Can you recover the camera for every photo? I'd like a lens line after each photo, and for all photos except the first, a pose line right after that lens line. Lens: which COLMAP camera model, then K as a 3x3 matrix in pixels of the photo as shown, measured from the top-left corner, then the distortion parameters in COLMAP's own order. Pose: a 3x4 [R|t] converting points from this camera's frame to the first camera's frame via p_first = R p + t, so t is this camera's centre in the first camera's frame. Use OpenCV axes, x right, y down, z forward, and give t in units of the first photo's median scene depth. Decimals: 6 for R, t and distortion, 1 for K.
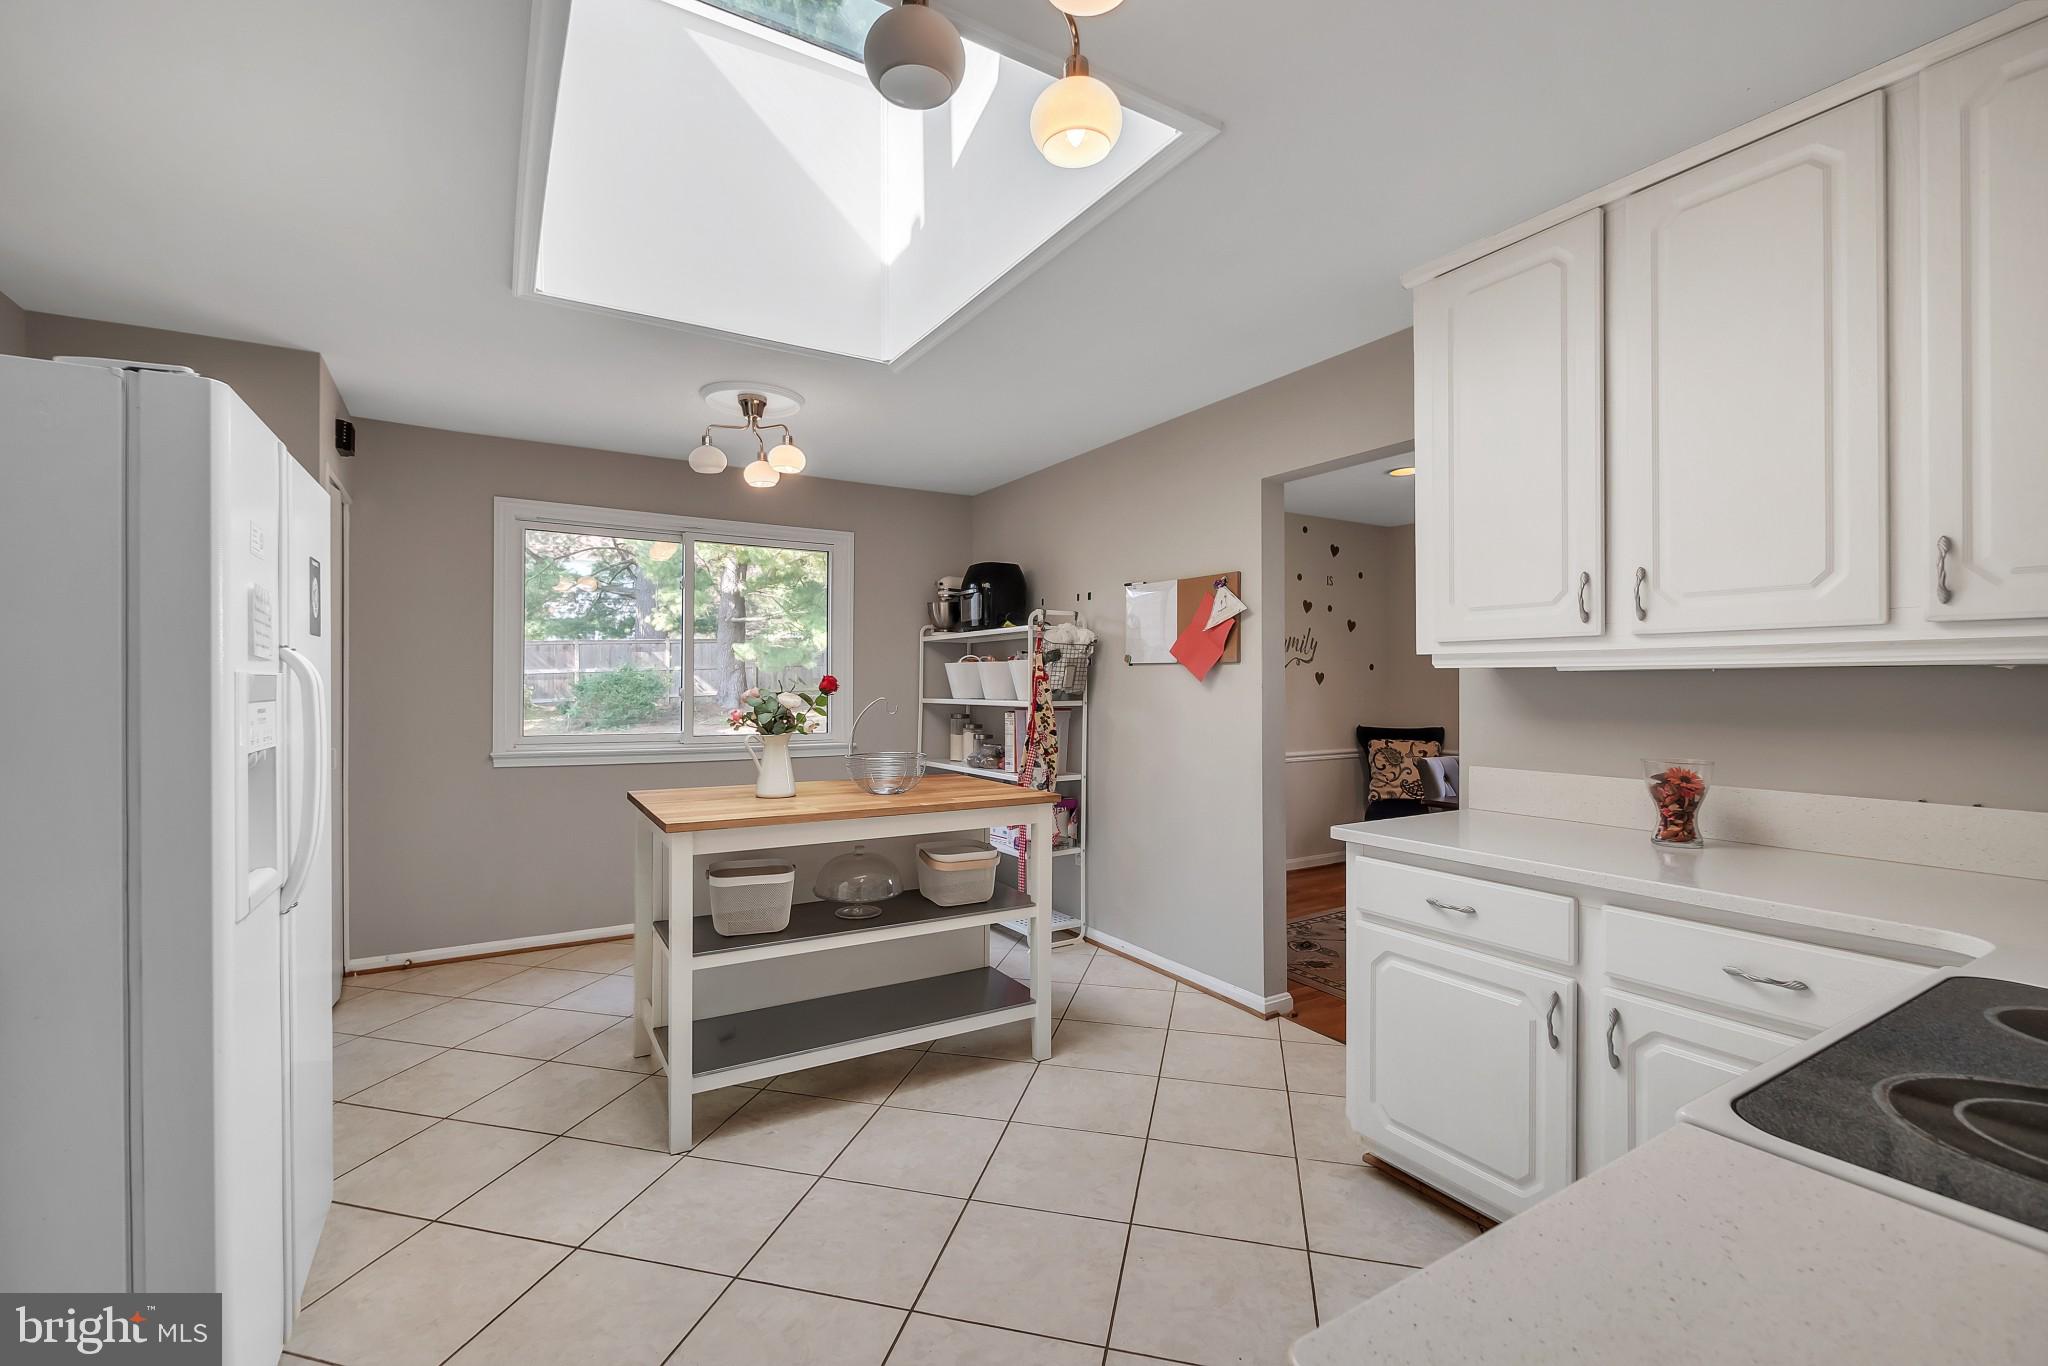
lens RADIAL K [[880.7, 0, 1031.4], [0, 880.7, 686.7], [0, 0, 1]] dist [-0.003168, -0.000607]
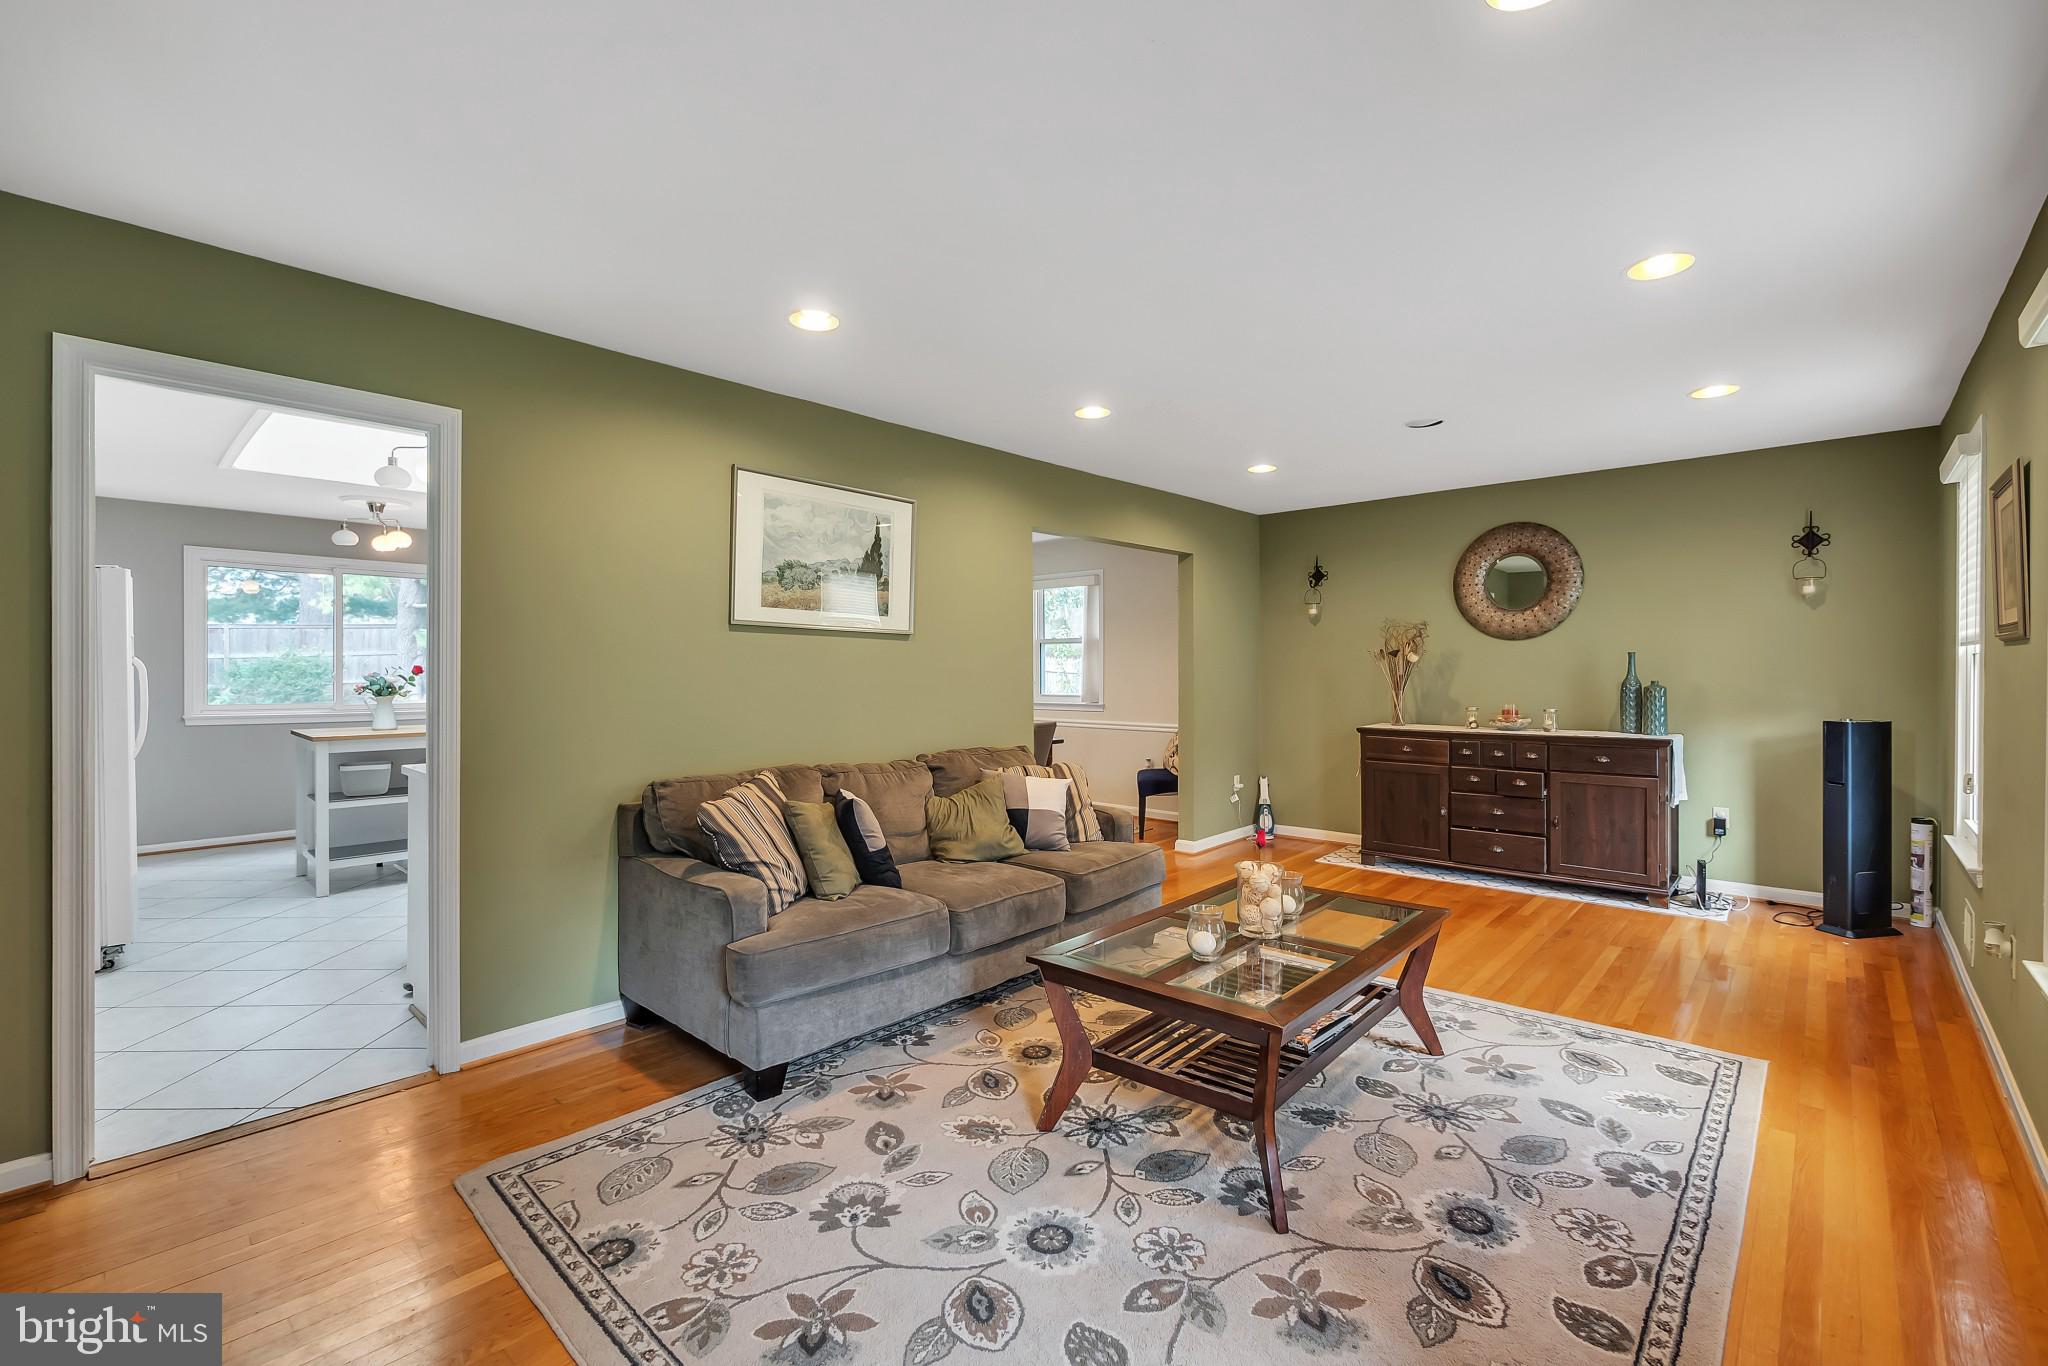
lens RADIAL K [[880.7, 0, 1029.2], [0, 880.7, 670.6], [0, 0, 1]] dist [-0.003168, -0.000607]
pose [[0.963763, -0.003906, 0.266730, 0.525387], [0.003820, 0.999992, 0.000840, 0.002271], [-0.266732, 0.000210, 0.963771, -1.150453]]
